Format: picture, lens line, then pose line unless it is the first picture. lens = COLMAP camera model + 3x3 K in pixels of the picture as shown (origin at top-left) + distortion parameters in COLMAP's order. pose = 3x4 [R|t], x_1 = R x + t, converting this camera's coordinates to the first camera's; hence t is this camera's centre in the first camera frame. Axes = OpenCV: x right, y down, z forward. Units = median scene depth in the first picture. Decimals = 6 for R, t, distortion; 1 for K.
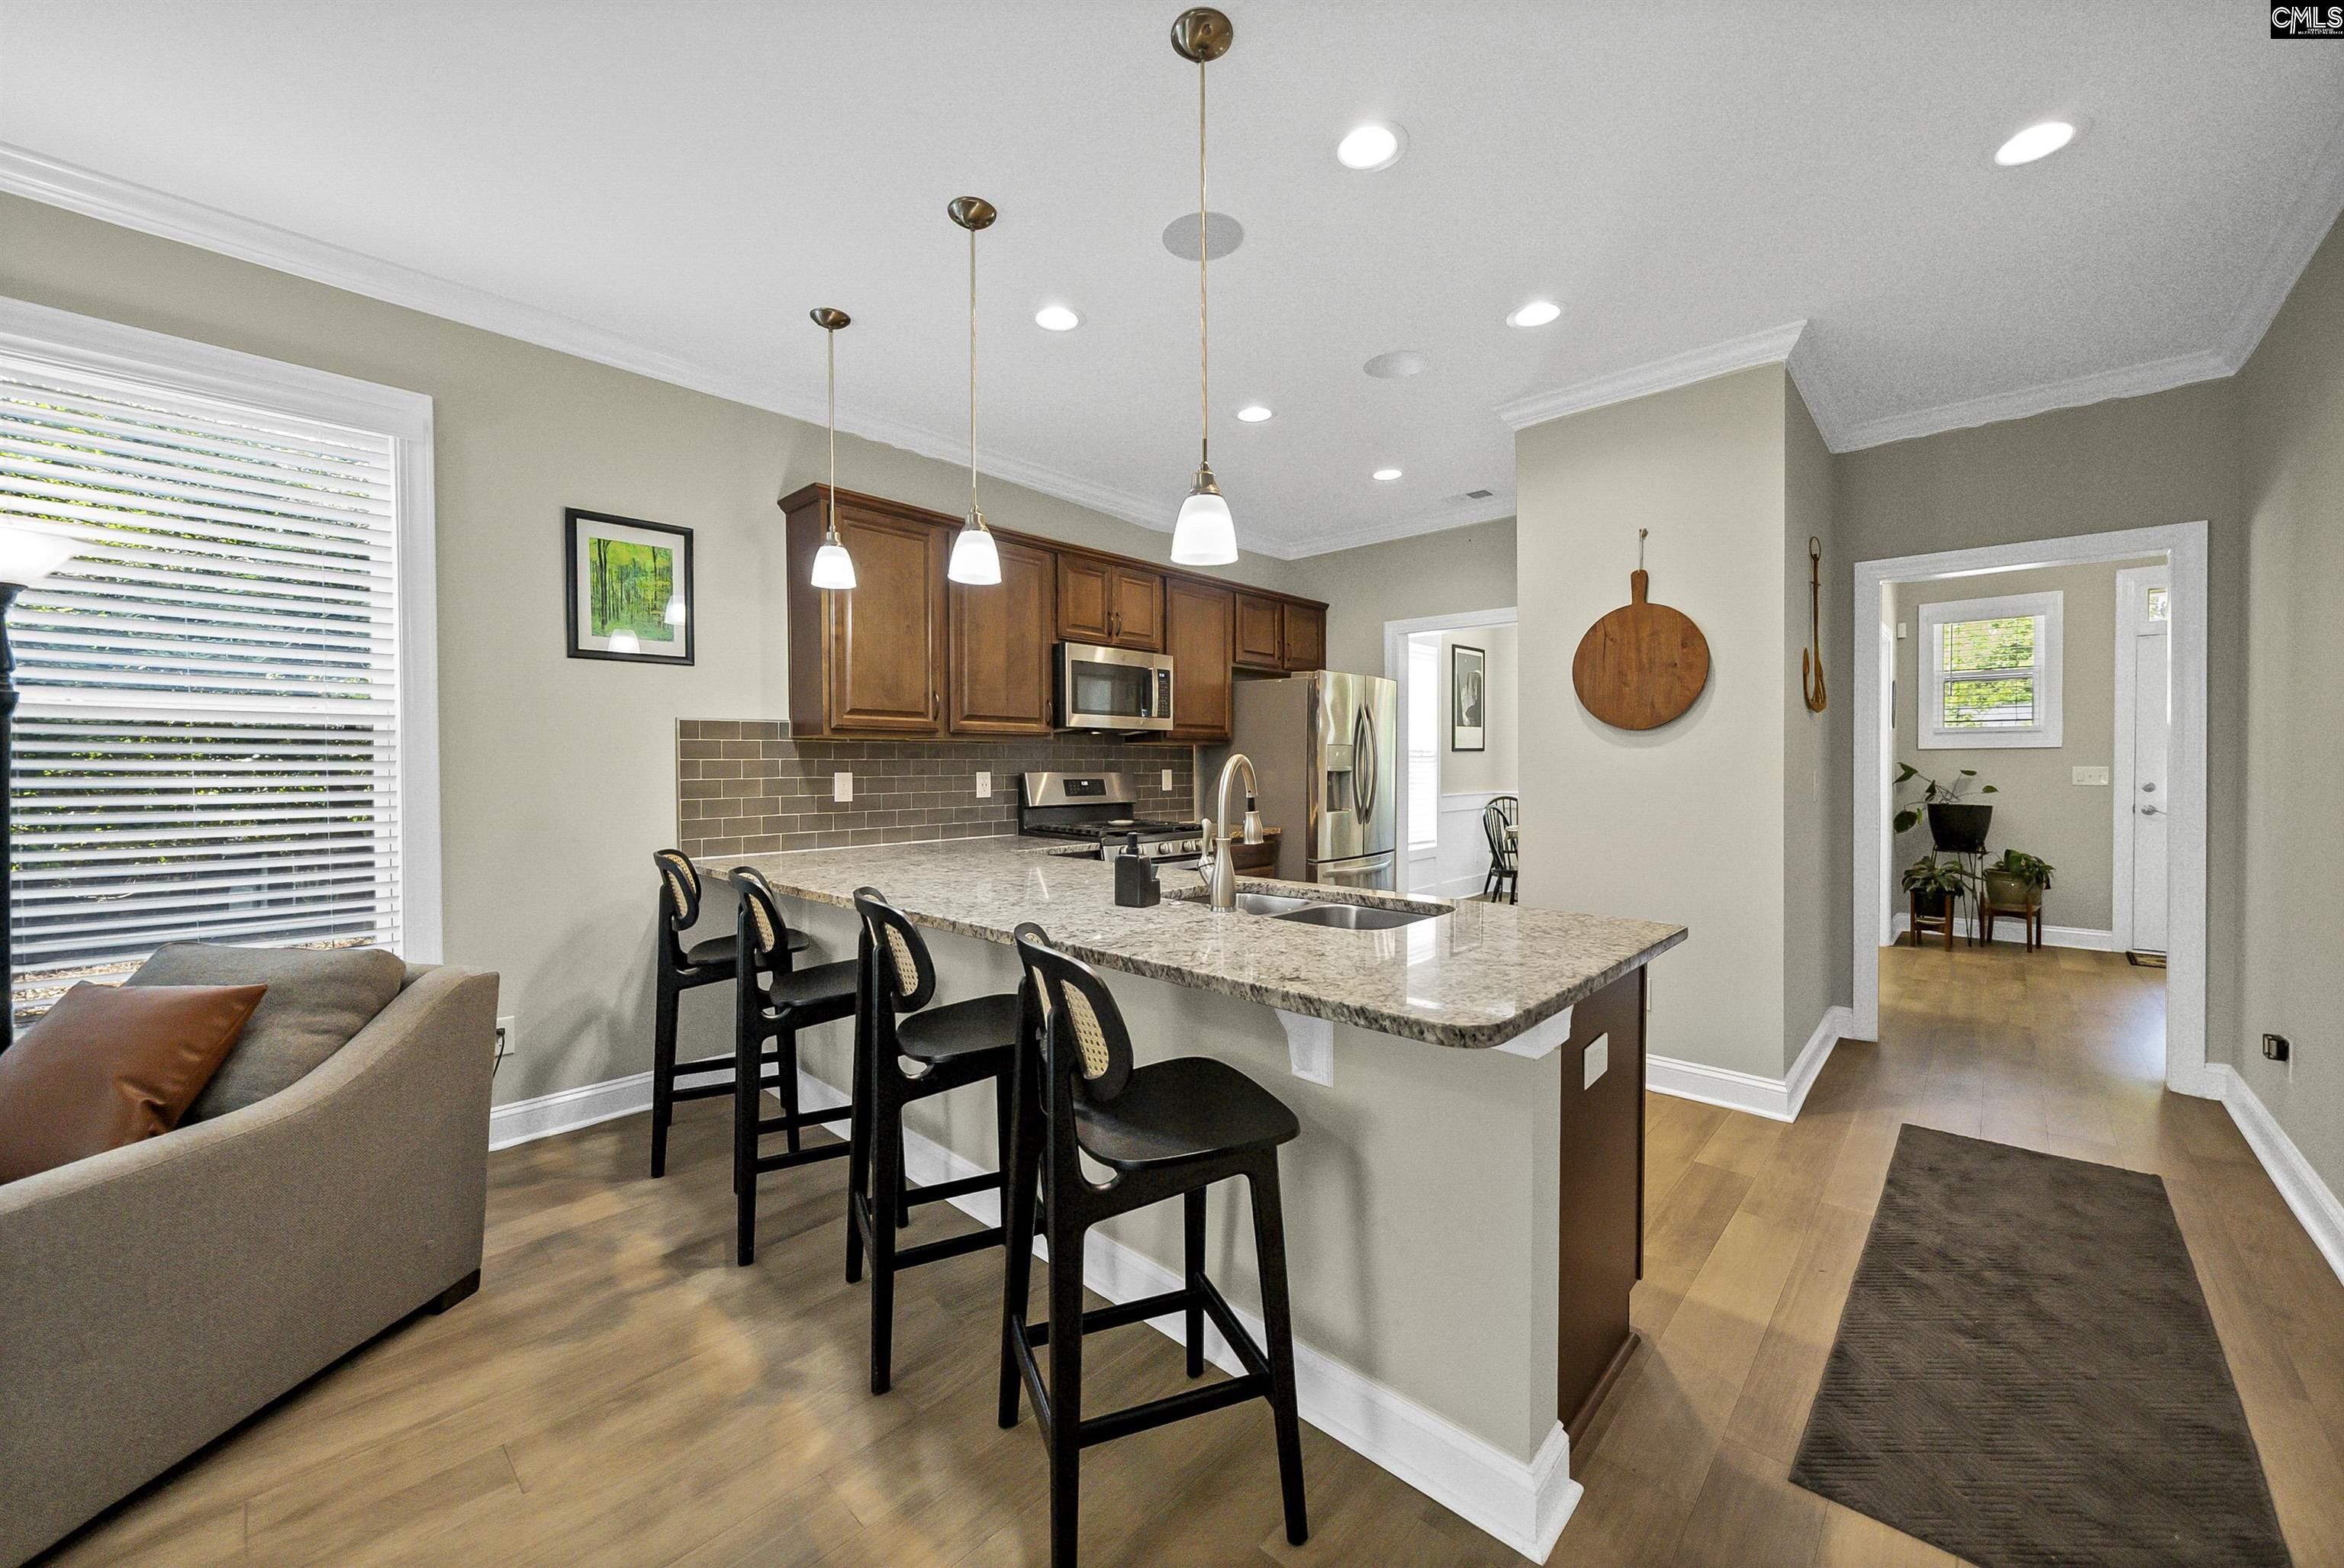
lens RADIAL K [[909.3, 0, 1151.8], [0, 909.3, 777.5], [0, 0, 1]] dist [0.001961, -0.001750]
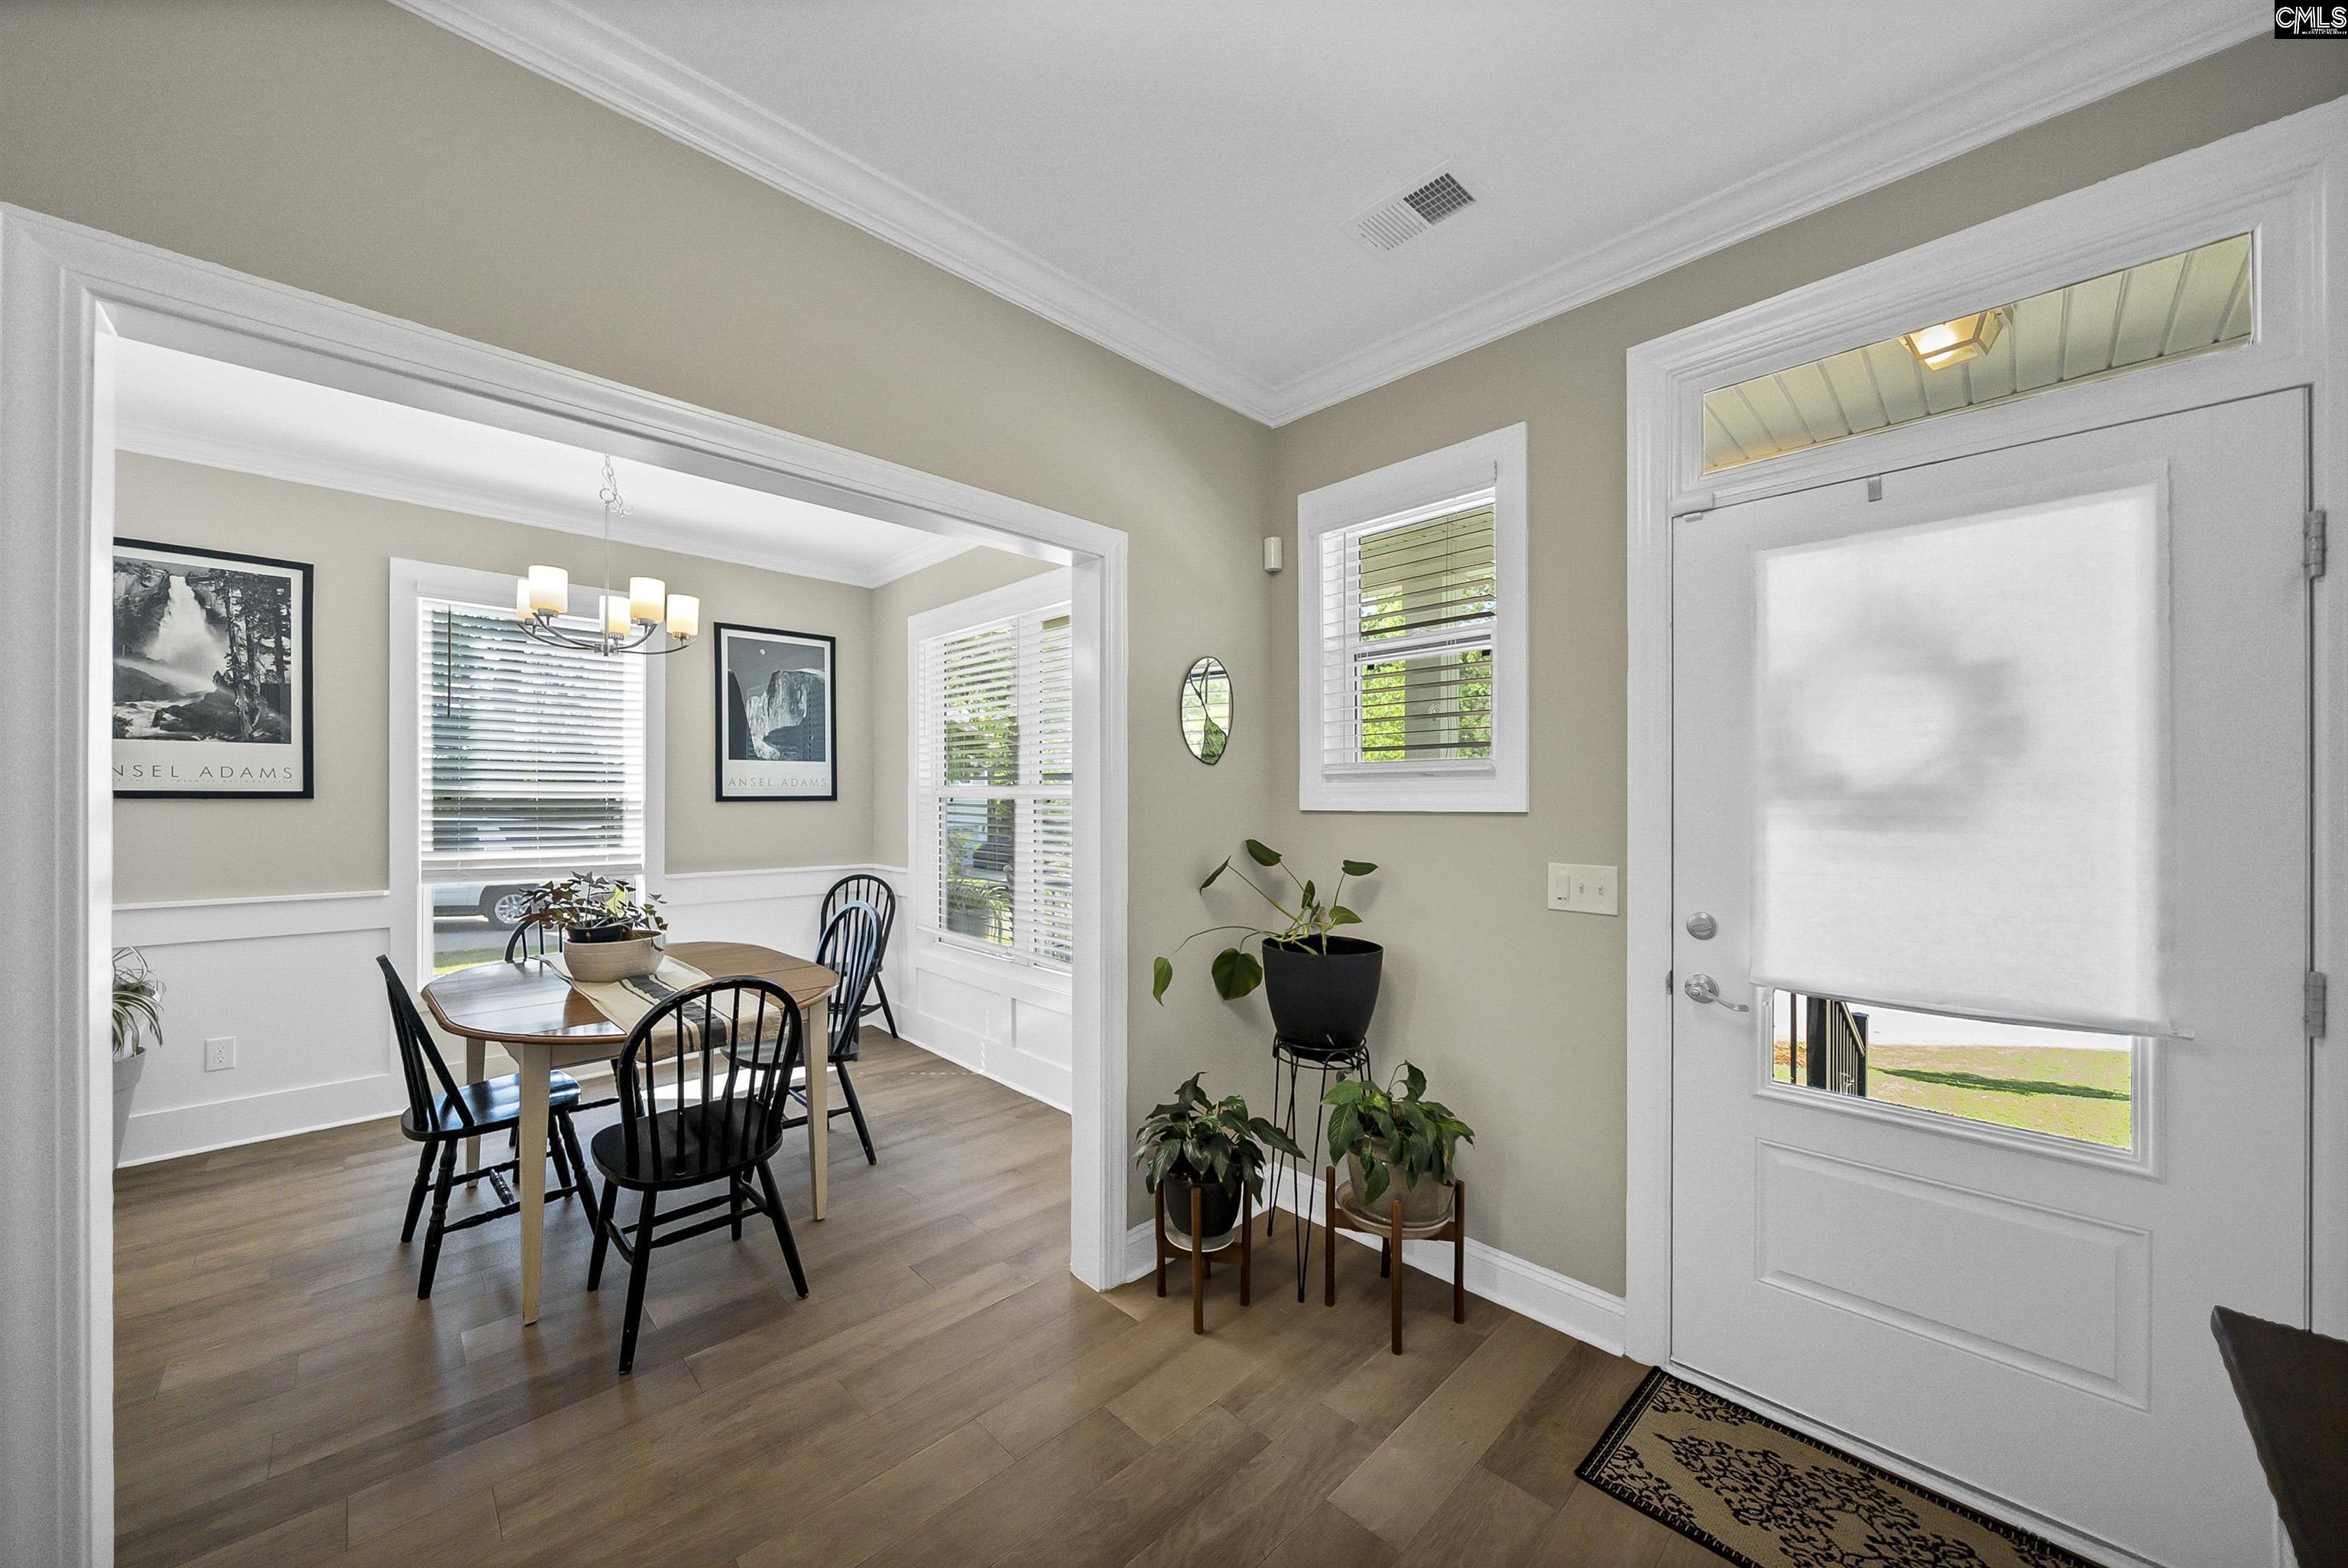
lens RADIAL K [[836.3, 0, 1137.1], [0, 836.3, 802.1], [0, 0, 1]] dist [-0.005525, -0.000206]
pose [[0.999232, 0.009256, -0.038068, 0.818102], [-0.009804, 0.999851, -0.014212, -0.030262], [0.037931, 0.014575, 0.999174, 0.607603]]
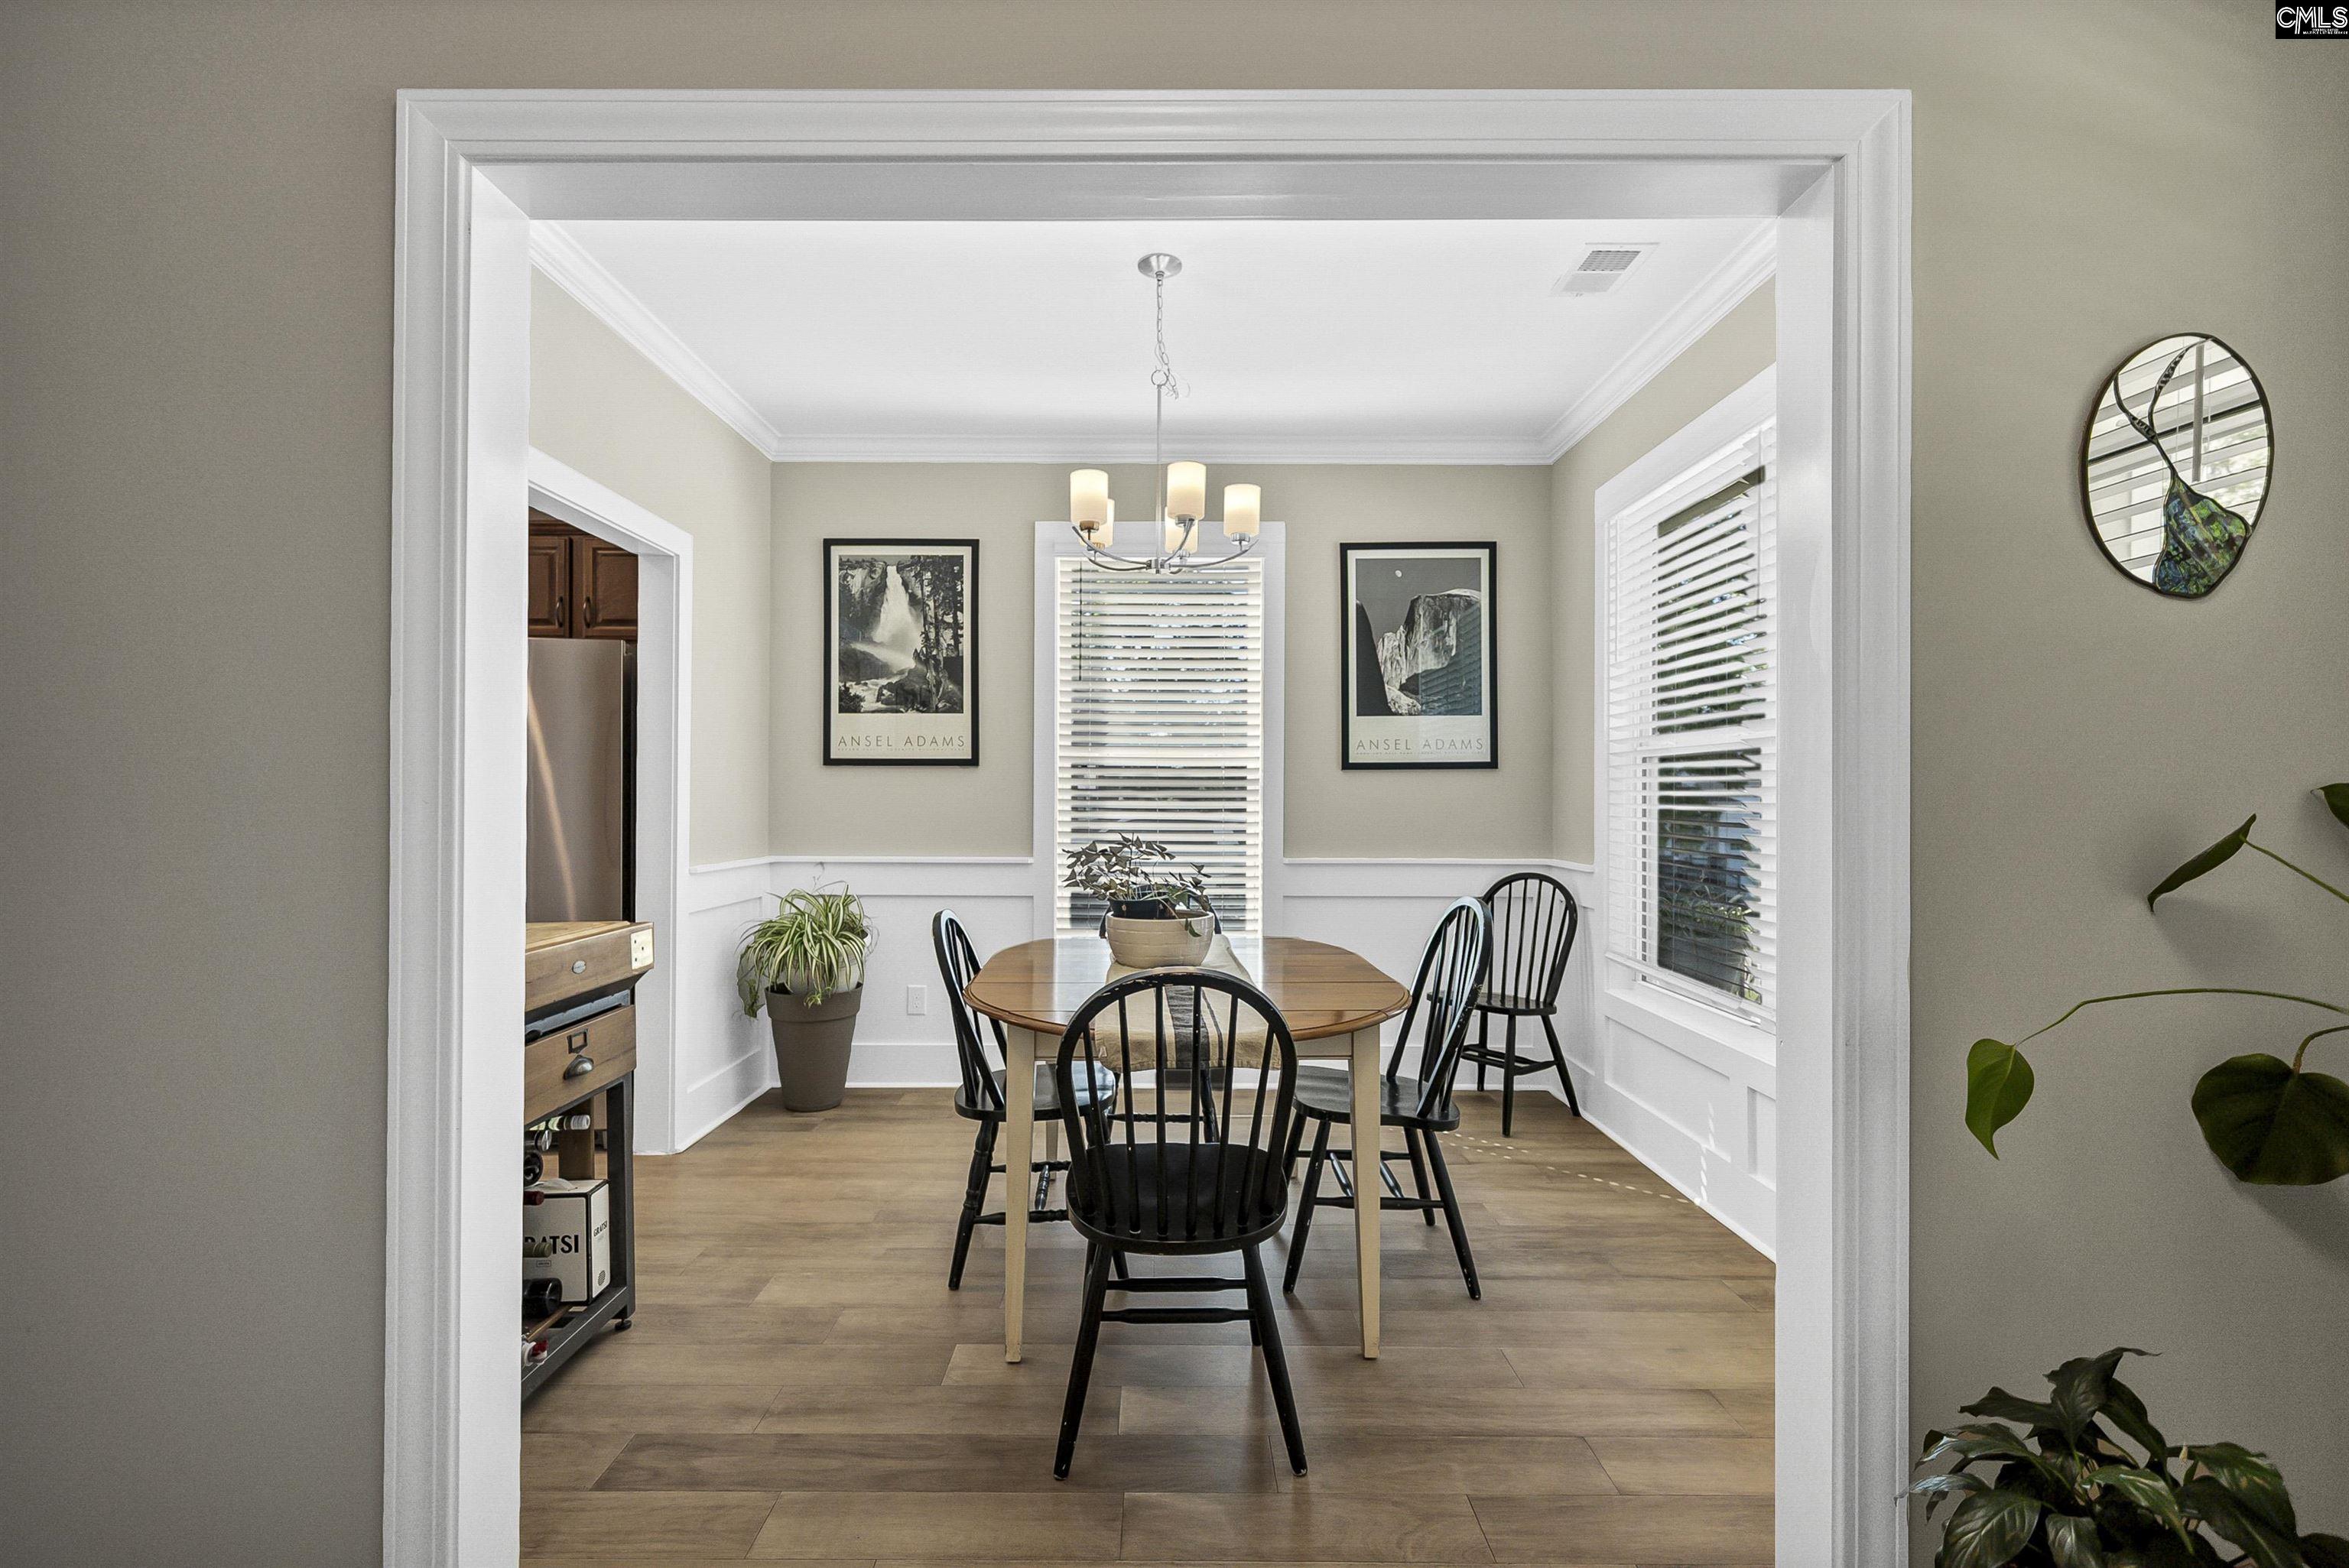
lens RADIAL K [[1032.8, 0, 1157.0], [0, 1032.8, 800.5], [0, 0, 1]] dist [0.008564, -0.003037]
pose [[0.701637, 0.008178, -0.712487, 0.842316], [-0.021264, 0.999729, -0.009465, -0.007158], [0.712217, 0.021791, 0.701621, 0.727152]]
